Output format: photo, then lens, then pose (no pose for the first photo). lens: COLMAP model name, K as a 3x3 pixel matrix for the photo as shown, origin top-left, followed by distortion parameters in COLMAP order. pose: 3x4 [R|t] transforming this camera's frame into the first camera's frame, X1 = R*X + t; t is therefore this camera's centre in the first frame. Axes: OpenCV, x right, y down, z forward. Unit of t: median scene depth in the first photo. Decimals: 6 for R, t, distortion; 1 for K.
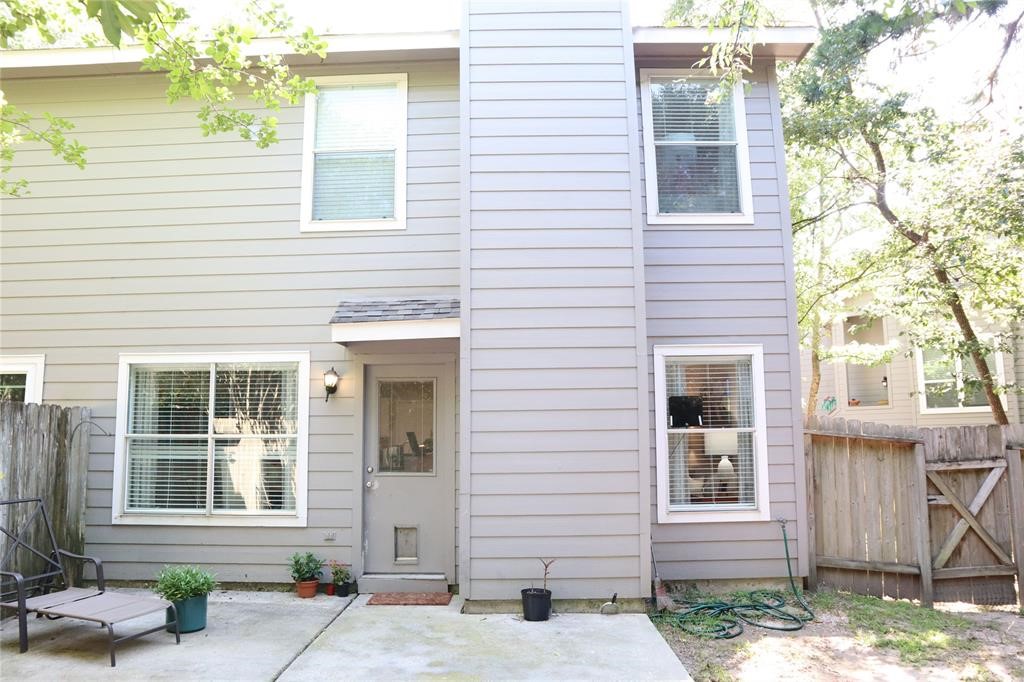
lens RADIAL K [[702.9, 0, 512.0], [0, 702.9, 341.0], [0, 0, 1]] dist [-0.124513, 0.085546]
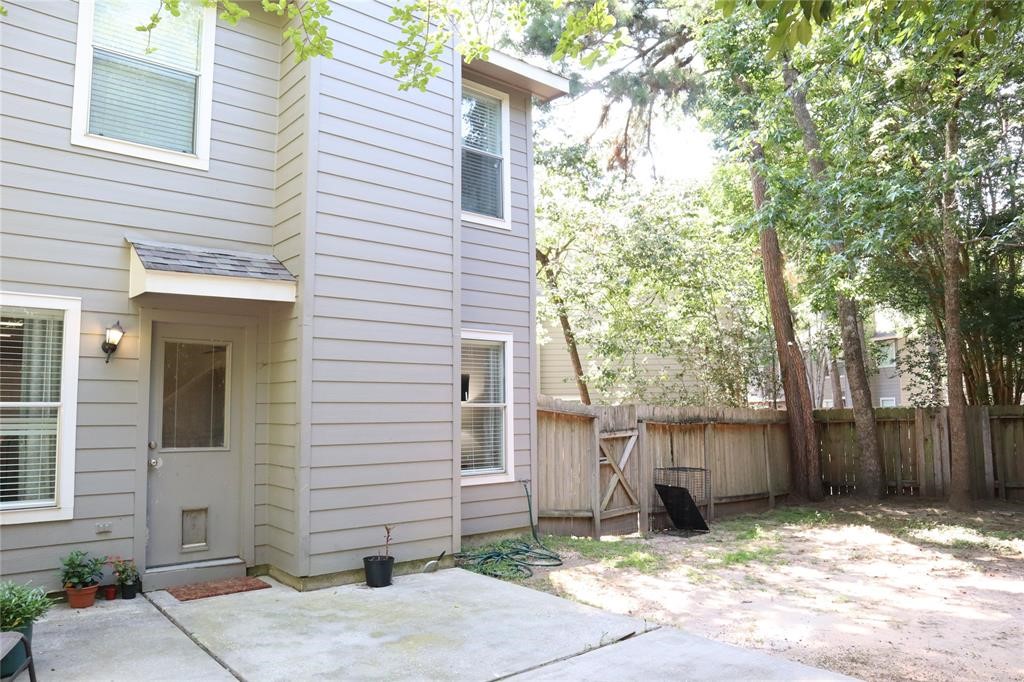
lens RADIAL K [[702.9, 0, 512.0], [0, 702.9, 341.0], [0, 0, 1]] dist [-0.124513, 0.085546]
pose [[0.751202, 0.069714, 0.656381, -0.431097], [-0.090955, 0.995854, -0.001675, 0.020110], [-0.653776, -0.058442, 0.754428, 0.095523]]
